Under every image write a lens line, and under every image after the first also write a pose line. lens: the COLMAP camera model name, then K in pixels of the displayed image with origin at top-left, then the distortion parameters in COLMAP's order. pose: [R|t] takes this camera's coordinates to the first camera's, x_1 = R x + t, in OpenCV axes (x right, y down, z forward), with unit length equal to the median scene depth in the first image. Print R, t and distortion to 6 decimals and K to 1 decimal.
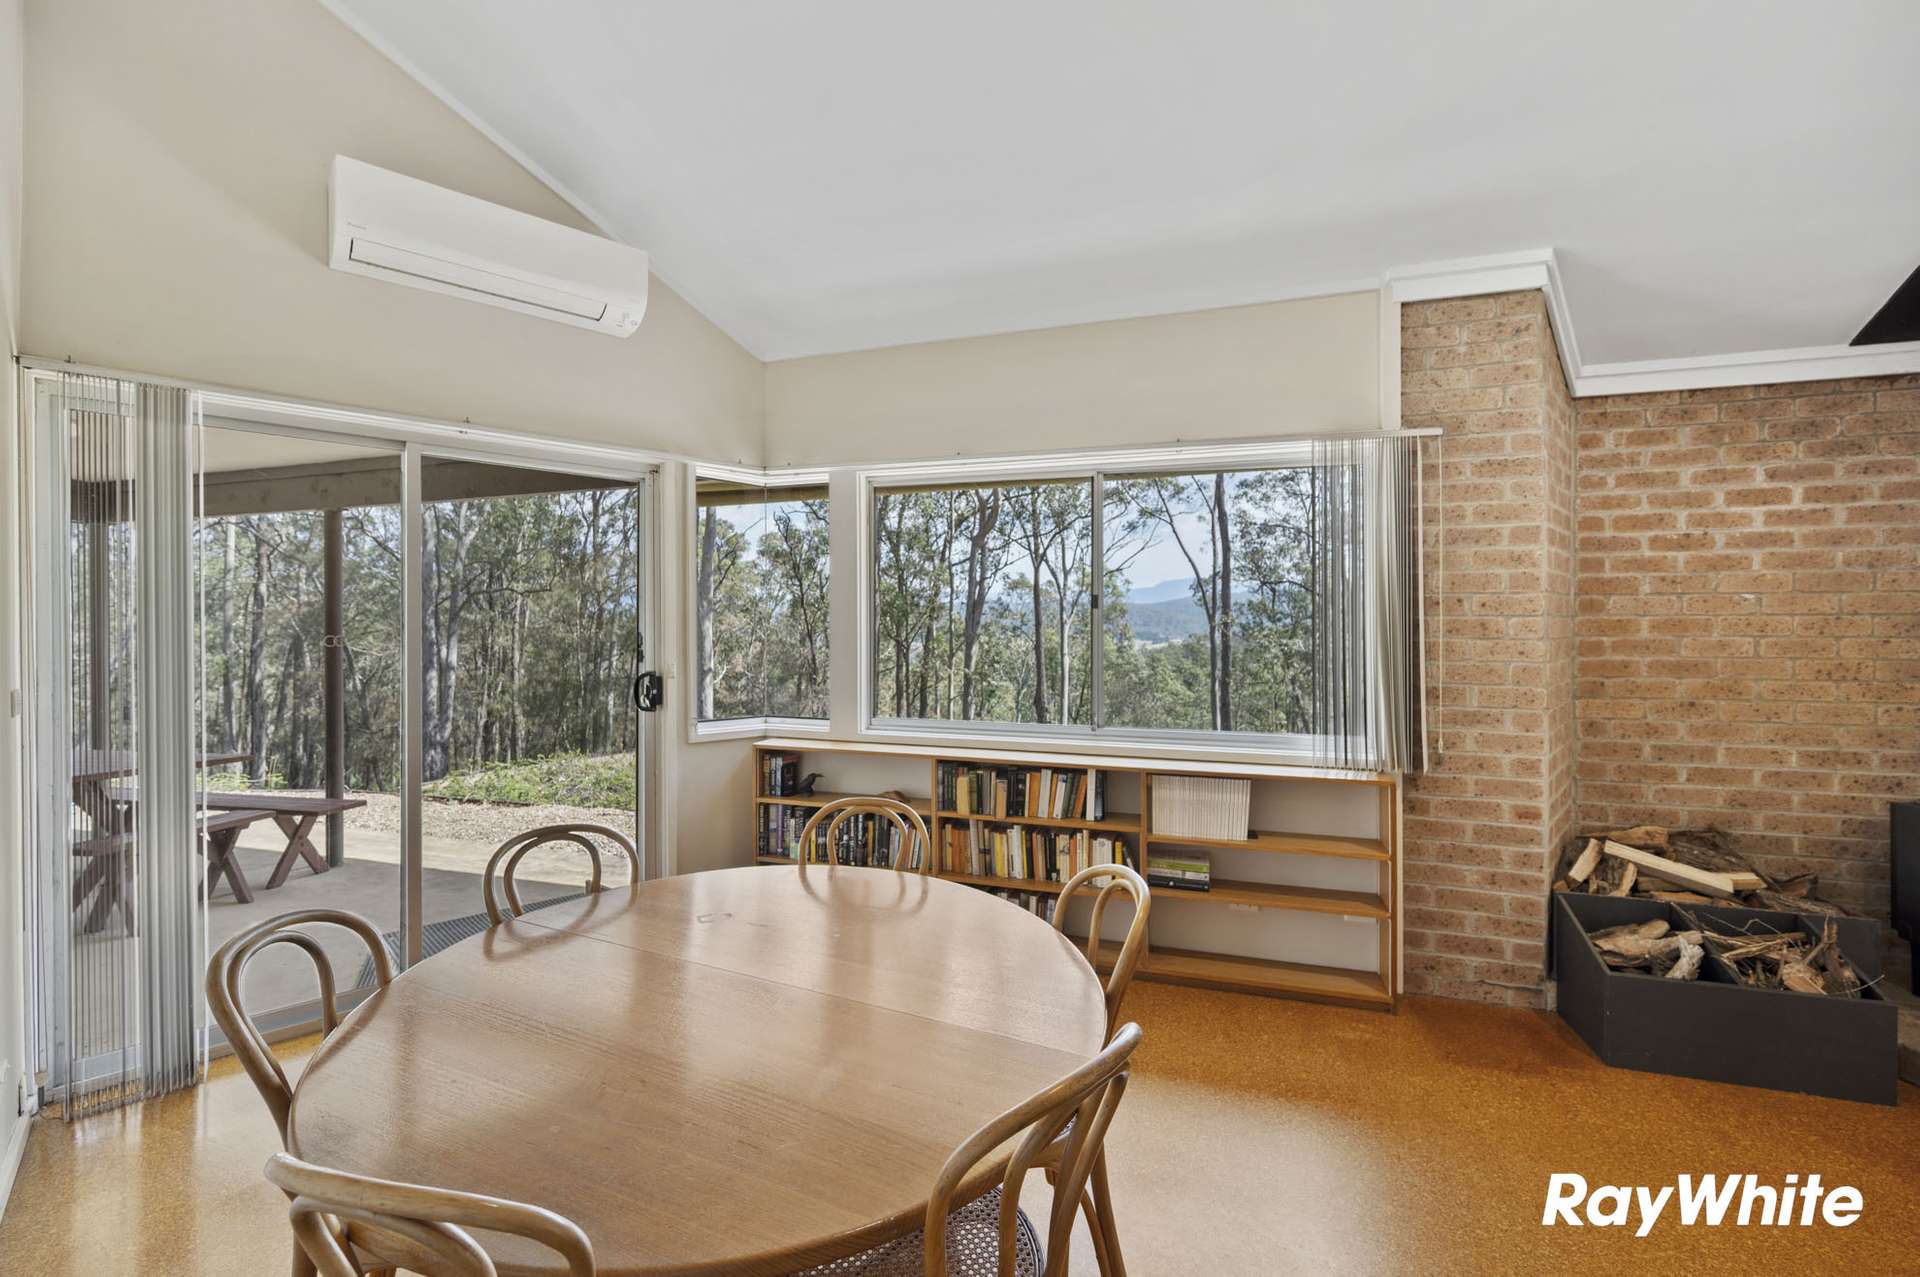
lens RADIAL K [[759.8, 0, 959.8], [0, 759.8, 623.0], [0, 0, 1]] dist [0.000515, -0.000696]
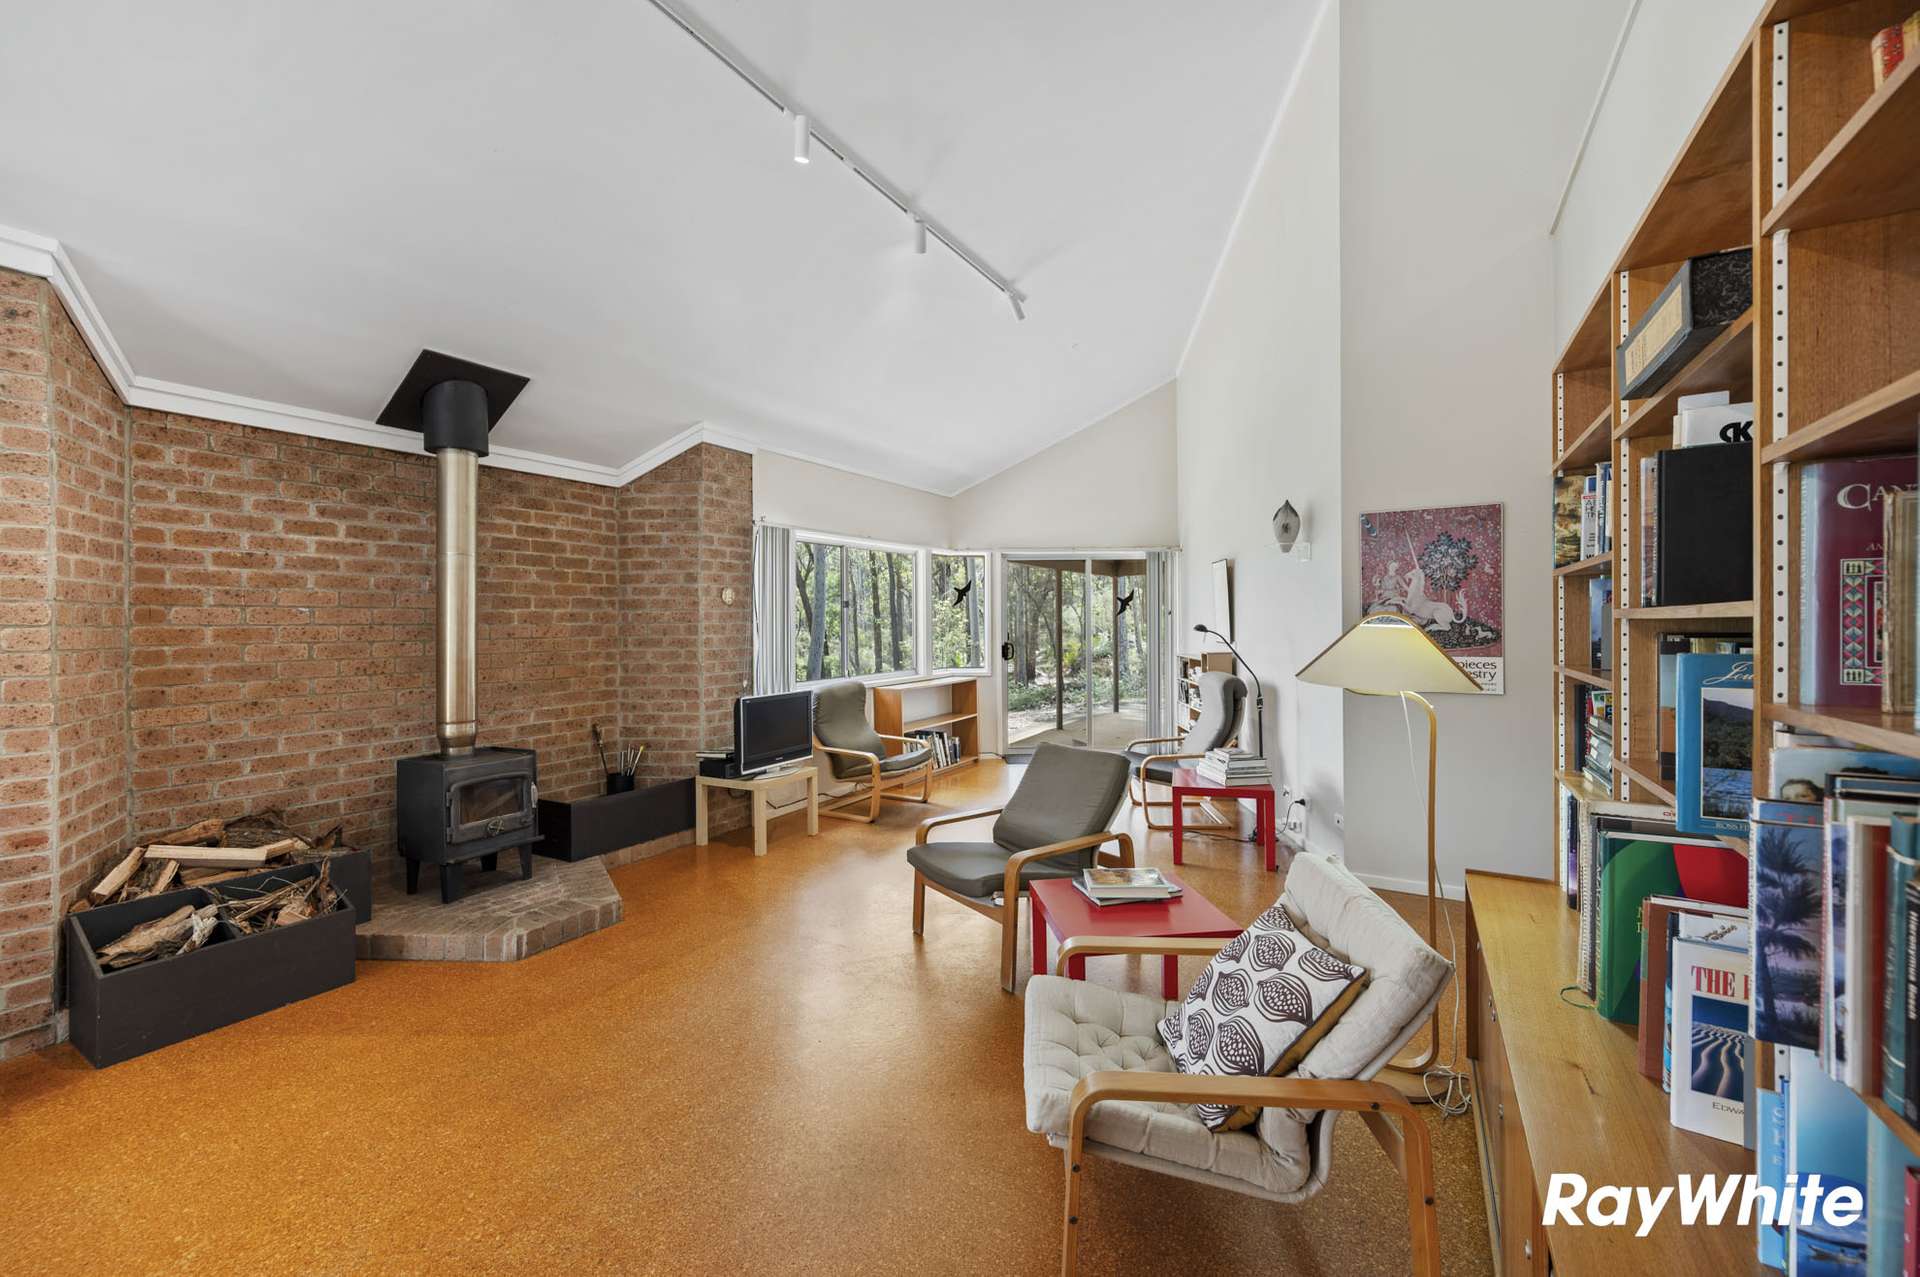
lens RADIAL K [[759.8, 0, 953.9], [0, 759.8, 623.7], [0, 0, 1]] dist [0.000515, -0.000696]
pose [[0.234196, 0.001939, 0.972187, 0.106823], [0.007194, 0.999967, -0.003728, -0.000894], [-0.972163, 0.007867, 0.234175, -0.287642]]
